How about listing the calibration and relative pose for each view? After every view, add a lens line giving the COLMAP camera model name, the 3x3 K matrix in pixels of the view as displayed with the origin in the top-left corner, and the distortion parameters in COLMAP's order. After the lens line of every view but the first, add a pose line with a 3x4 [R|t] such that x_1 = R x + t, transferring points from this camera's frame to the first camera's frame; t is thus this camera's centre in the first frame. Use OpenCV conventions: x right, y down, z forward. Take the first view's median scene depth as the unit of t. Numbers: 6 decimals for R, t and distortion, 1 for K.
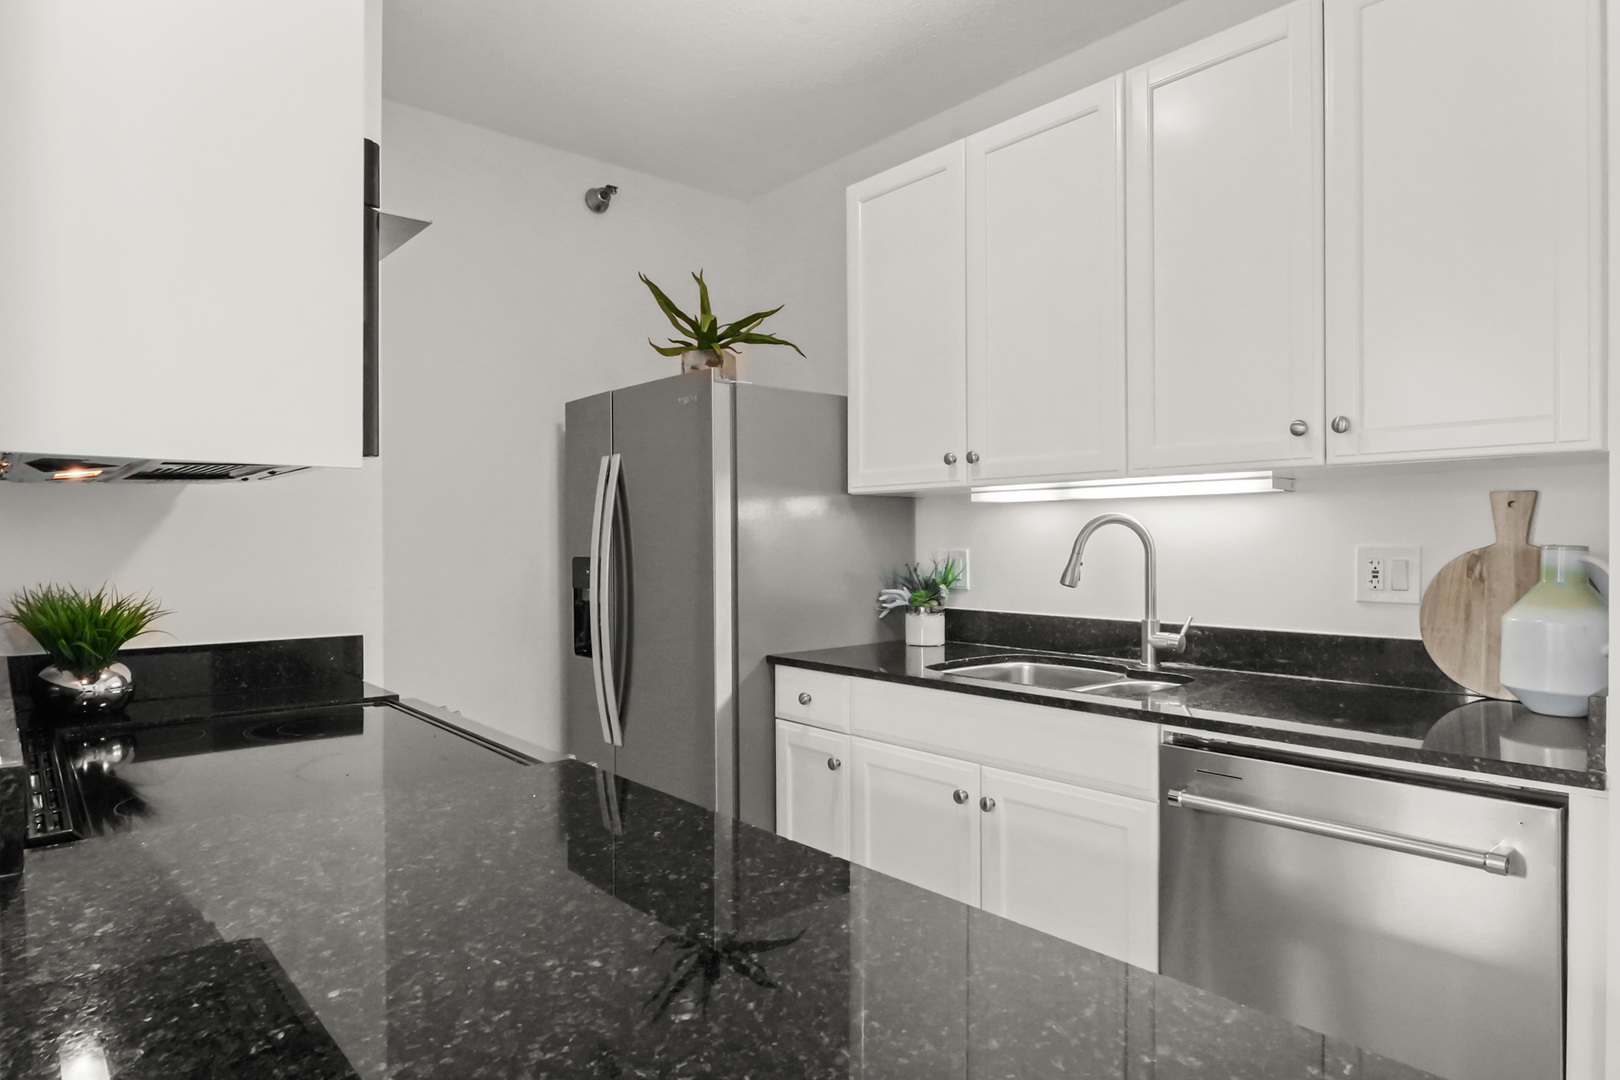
lens RADIAL K [[946.0, 0, 818.0], [0, 946.0, 543.7], [0, 0, 1]] dist [-0.004651, 0.000791]
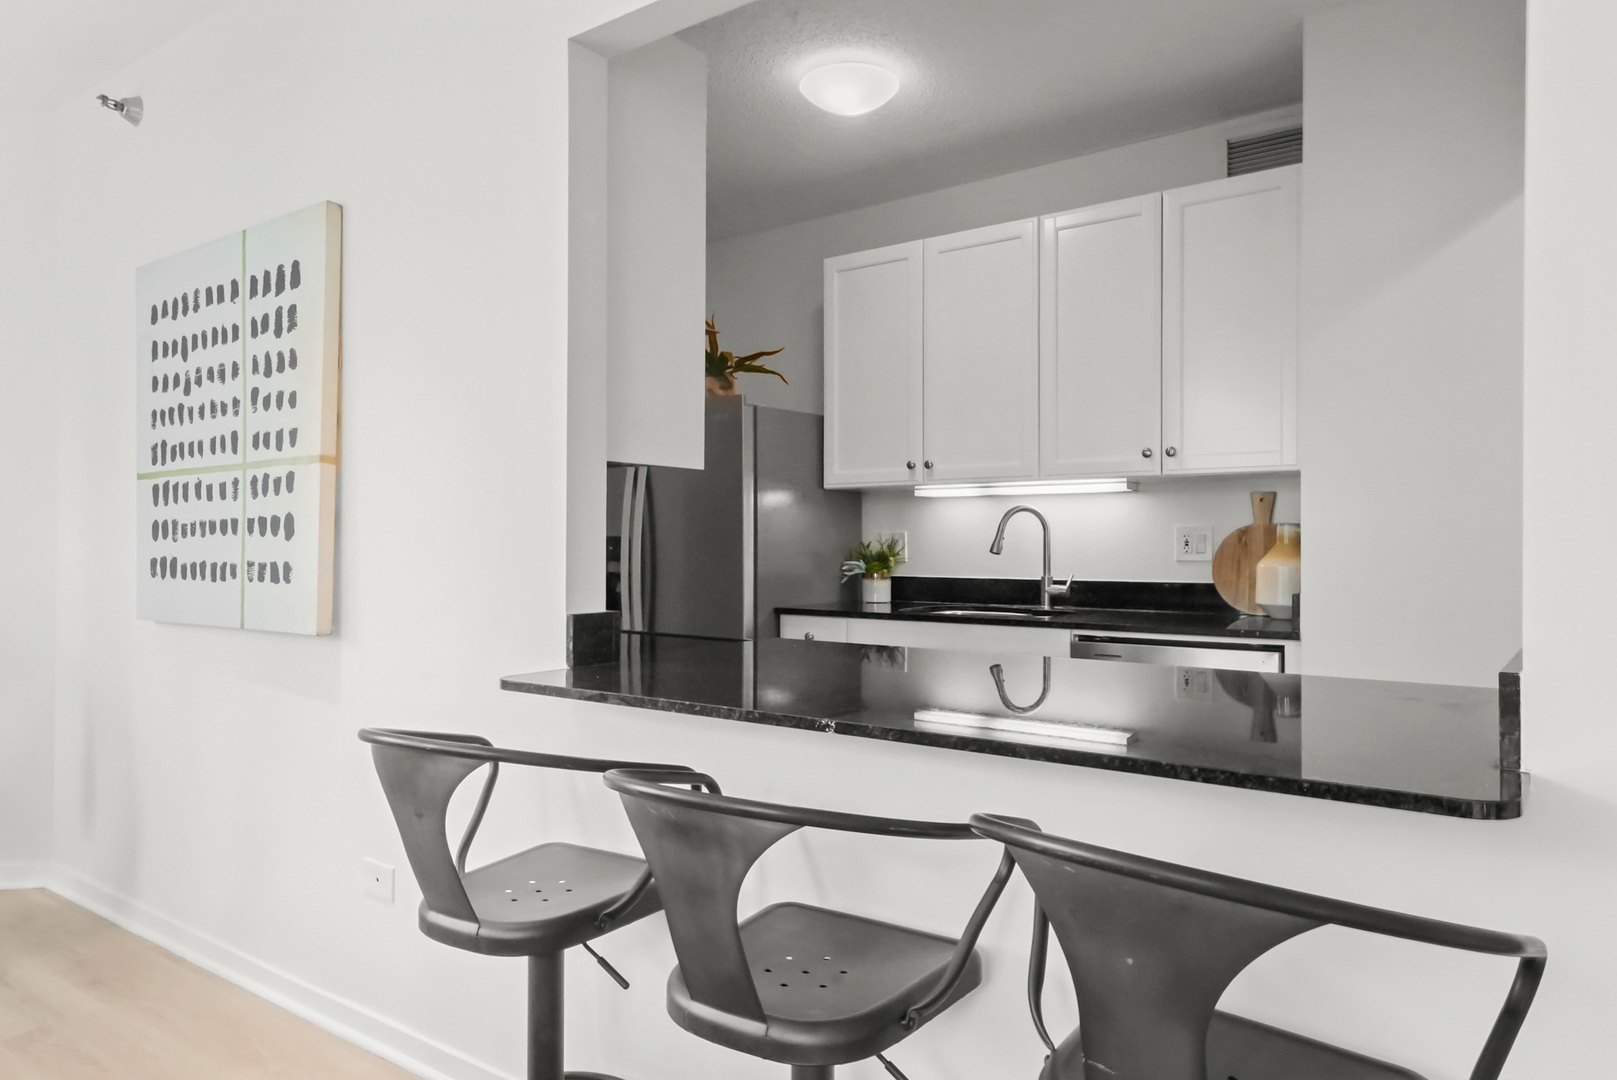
lens RADIAL K [[1103.4, 0, 804.4], [0, 1103.4, 537.1], [0, 0, 1]] dist [0.047886, 0.000806]
pose [[0.974698, 0.006565, 0.223427, -0.393693], [-0.003630, 0.999902, -0.013546, 0.041844], [-0.223494, 0.012392, 0.974626, -0.586390]]
